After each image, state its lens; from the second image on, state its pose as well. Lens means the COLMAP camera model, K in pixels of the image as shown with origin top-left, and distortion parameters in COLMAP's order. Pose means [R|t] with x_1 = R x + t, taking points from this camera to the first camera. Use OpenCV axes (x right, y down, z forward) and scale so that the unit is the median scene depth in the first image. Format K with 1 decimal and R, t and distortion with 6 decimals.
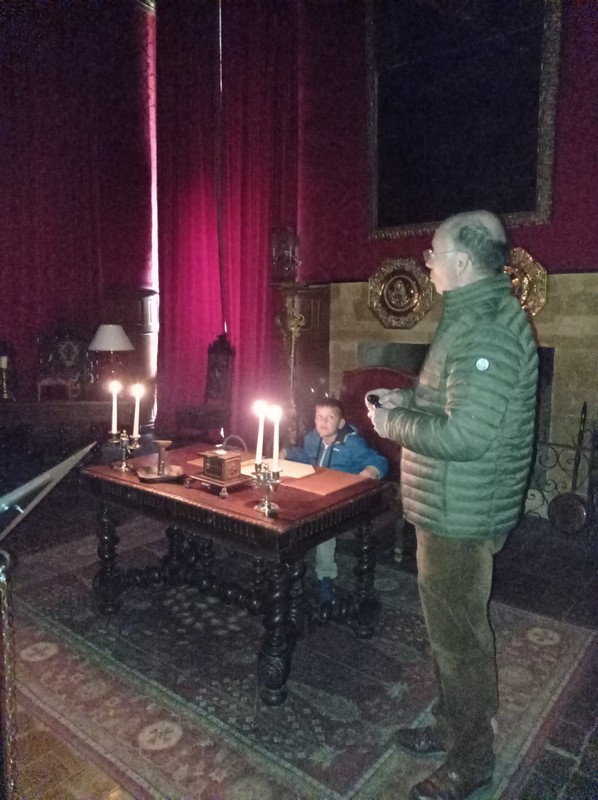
lens RADIAL K [[590.2, 0, 299.0], [0, 590.2, 400.0], [0, 0, 1]] dist [0.042411, -0.003602]
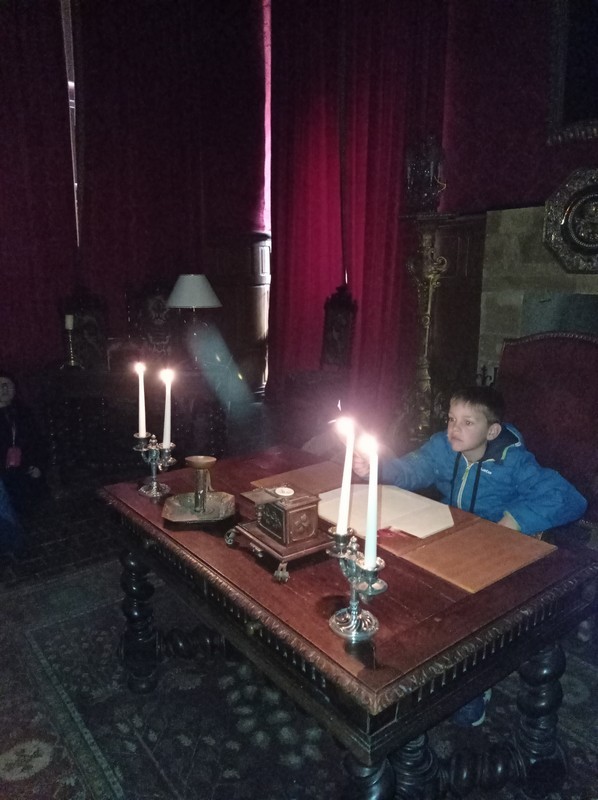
lens RADIAL K [[590.2, 0, 299.0], [0, 590.2, 400.0], [0, 0, 1]] dist [0.042411, -0.003602]
pose [[0.972889, 0.034317, -0.228713, 0.004752], [-0.016228, 0.996622, 0.080507, -0.024117], [0.230703, -0.074613, 0.970159, 0.237810]]
